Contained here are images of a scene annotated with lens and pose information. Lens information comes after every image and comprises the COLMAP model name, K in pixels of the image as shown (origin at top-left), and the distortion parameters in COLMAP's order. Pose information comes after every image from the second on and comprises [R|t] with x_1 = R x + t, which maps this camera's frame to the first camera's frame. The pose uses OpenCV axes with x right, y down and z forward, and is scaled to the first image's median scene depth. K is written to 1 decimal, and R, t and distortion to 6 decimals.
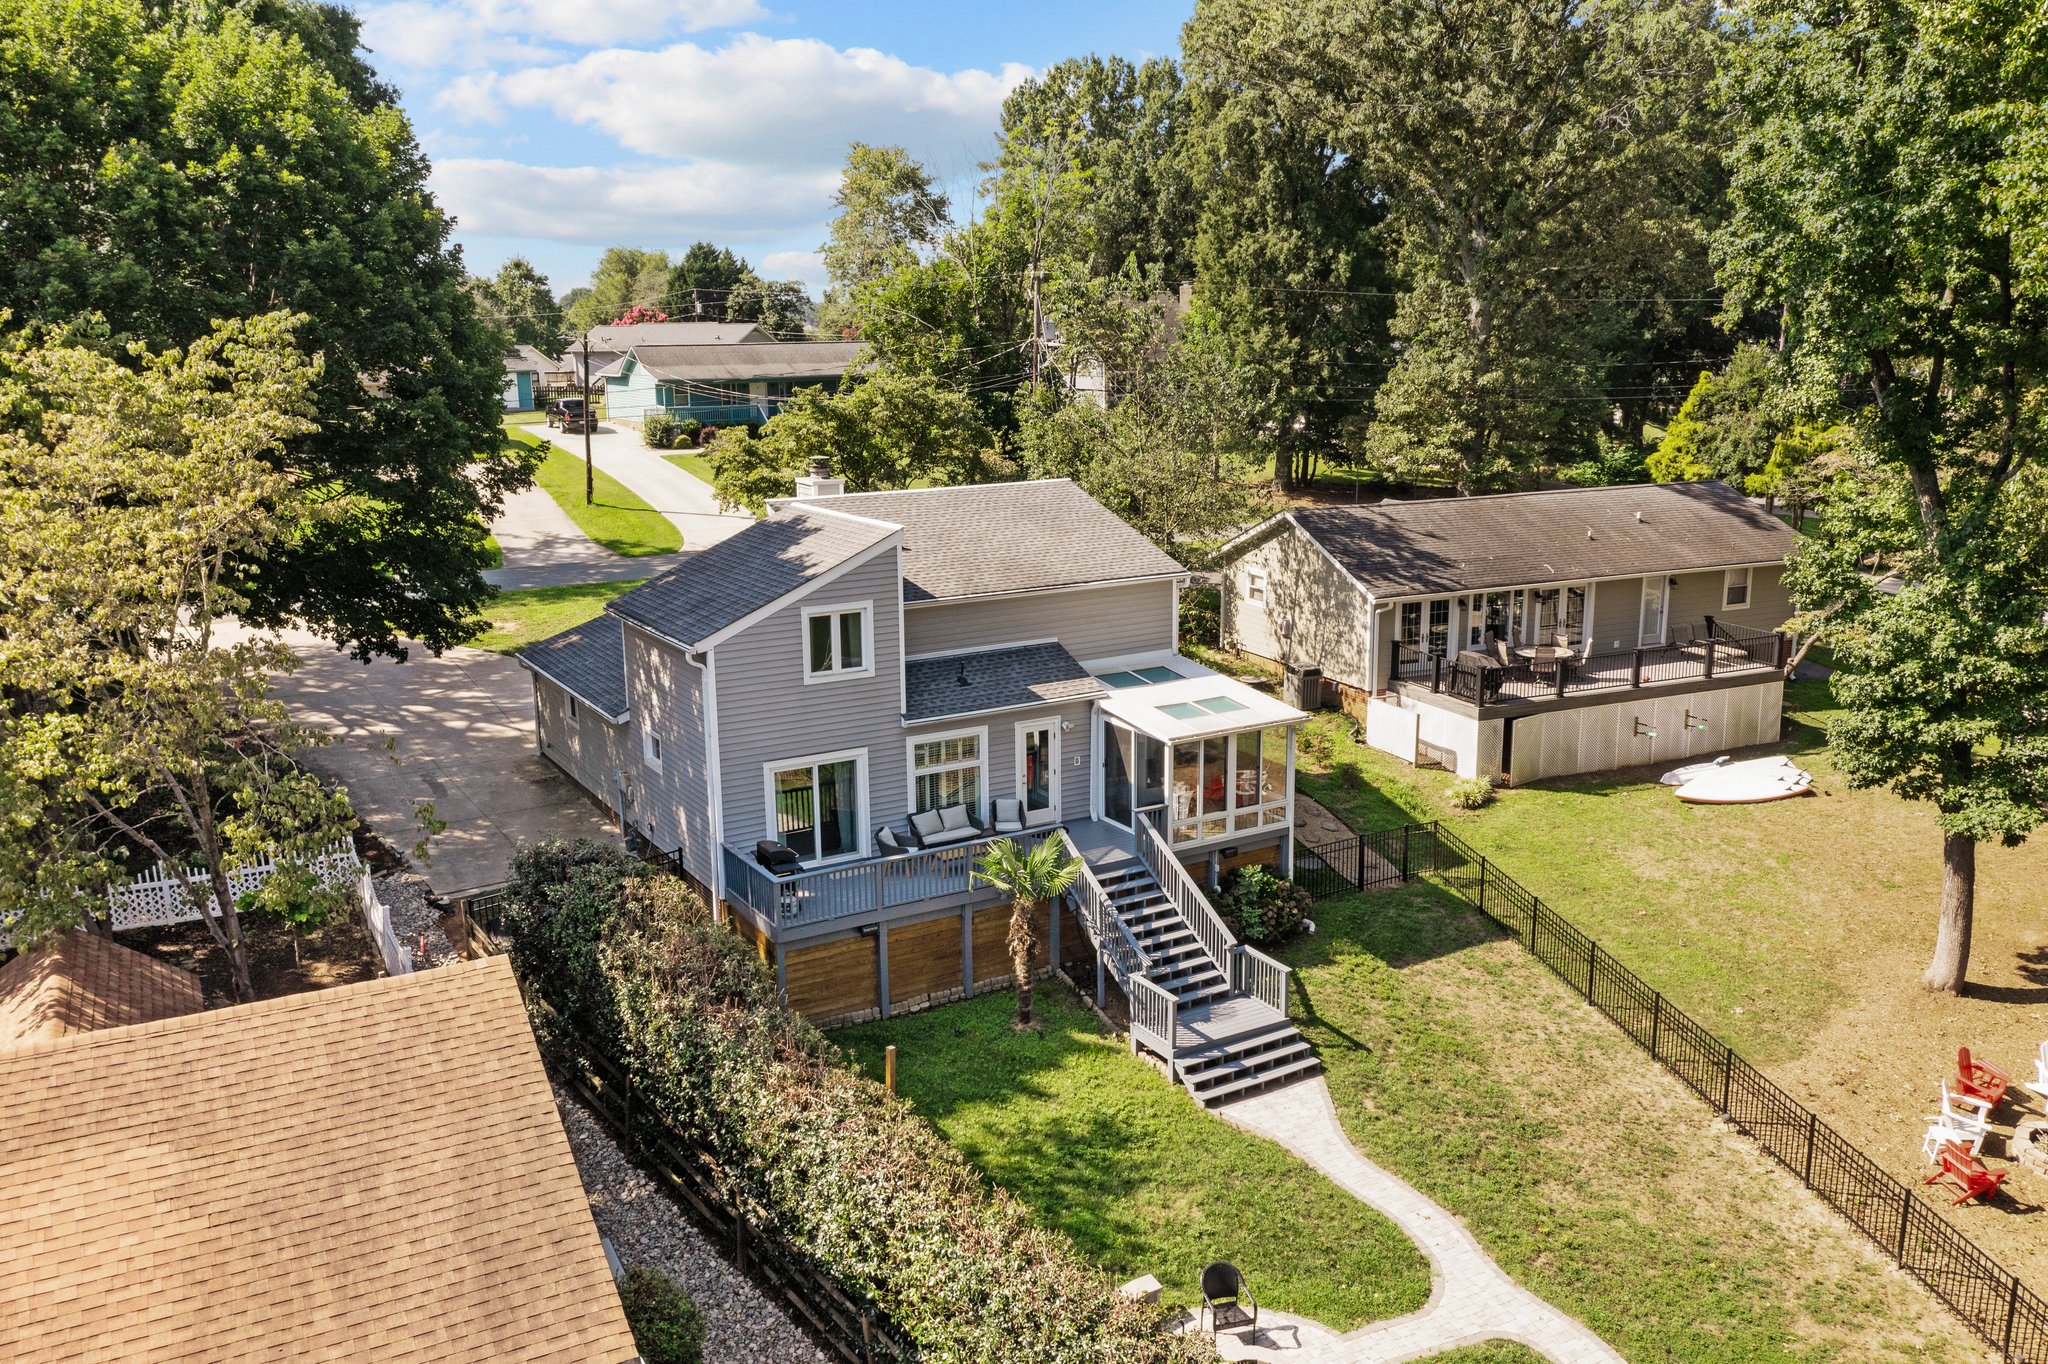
lens RADIAL K [[1628.6, 0, 1024.0], [0, 1628.6, 682.0], [0, 0, 1]] dist [-0.001301, 0.002027]
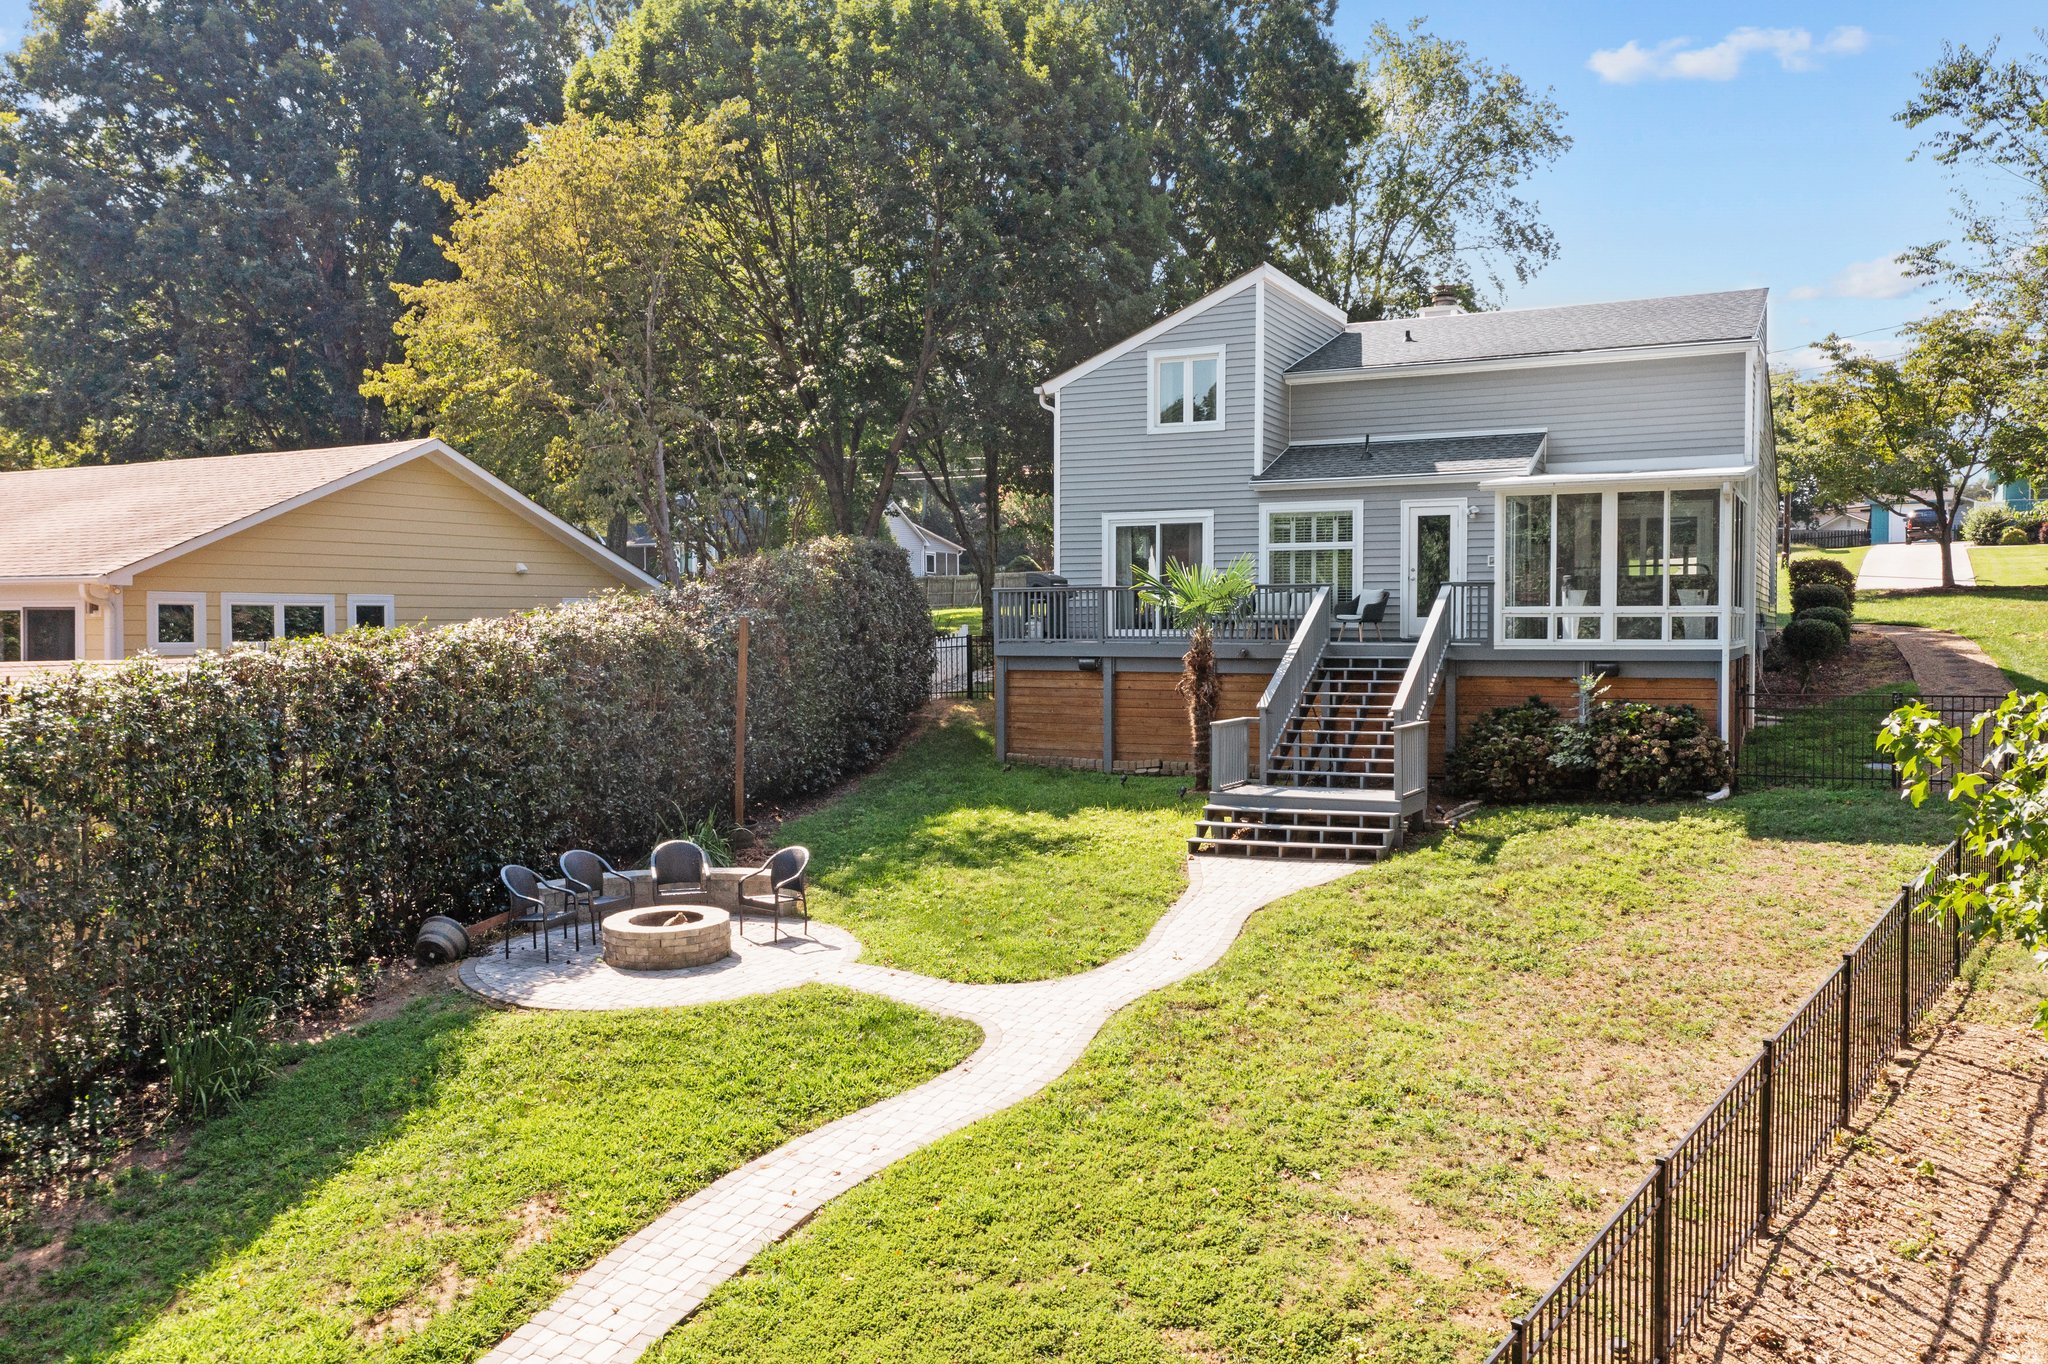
lens RADIAL K [[1651.3, 0, 1031.3], [0, 1651.3, 651.0], [0, 0, 1]] dist [0.000848, -0.000545]
pose [[0.540069, 0.025064, -0.841248, 0.616837], [-0.182097, 0.979360, -0.087724, 0.213475], [0.821685, 0.200565, 0.533486, 0.434044]]
